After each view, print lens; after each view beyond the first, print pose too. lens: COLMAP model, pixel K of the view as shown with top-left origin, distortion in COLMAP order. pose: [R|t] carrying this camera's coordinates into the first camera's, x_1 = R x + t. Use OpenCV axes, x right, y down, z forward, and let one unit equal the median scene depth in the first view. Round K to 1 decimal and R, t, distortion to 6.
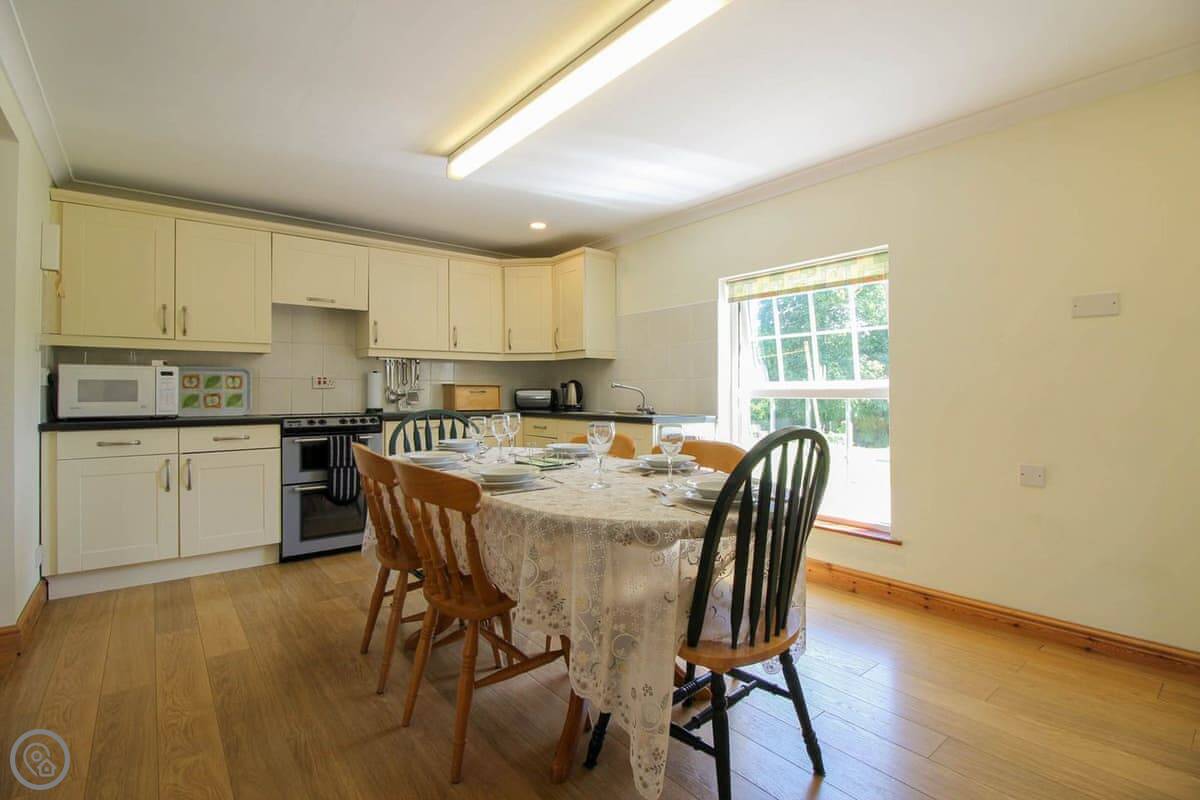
lens RADIAL K [[556.6, 0, 601.8], [0, 556.6, 385.9], [0, 0, 1]] dist [0.003317, -0.014302]
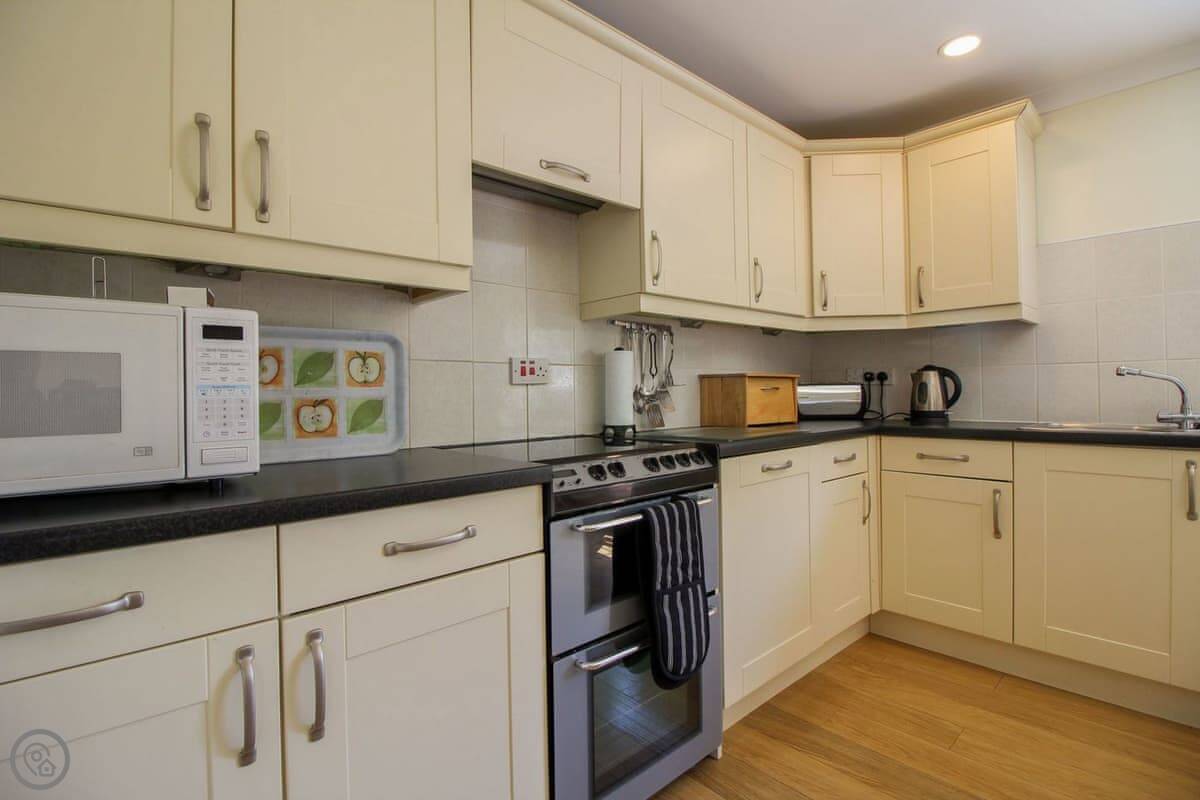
lens RADIAL K [[556.6, 0, 601.8], [0, 556.6, 385.9], [0, 0, 1]] dist [0.003317, -0.014302]
pose [[0.998153, -0.012331, 0.059485, -0.525065], [0.012283, 0.999924, 0.001179, 0.006682], [-0.059495, -0.000447, 0.998228, 0.607381]]
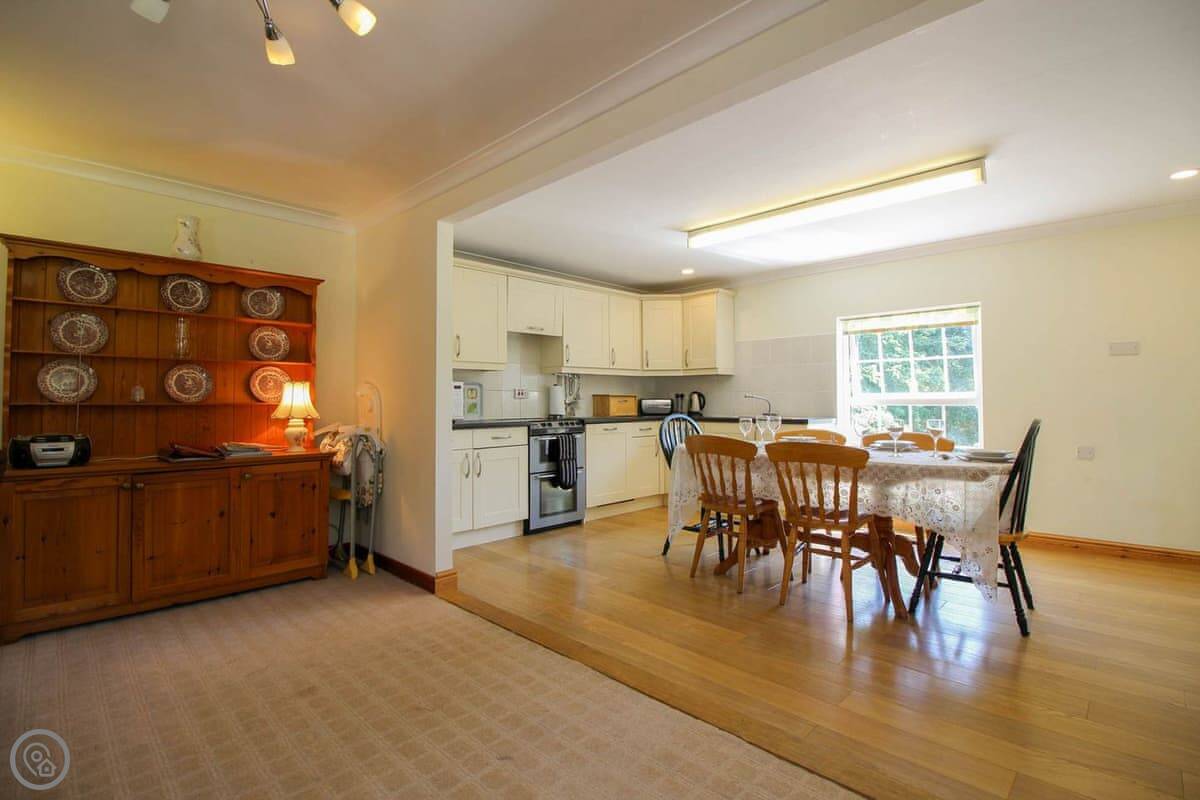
lens RADIAL K [[556.6, 0, 601.8], [0, 556.6, 385.9], [0, 0, 1]] dist [0.003317, -0.014302]
pose [[0.993427, 0.001470, 0.114456, -0.520332], [0.000303, 0.999880, -0.015474, -0.004615], [-0.114465, 0.015407, 0.993308, -0.283618]]
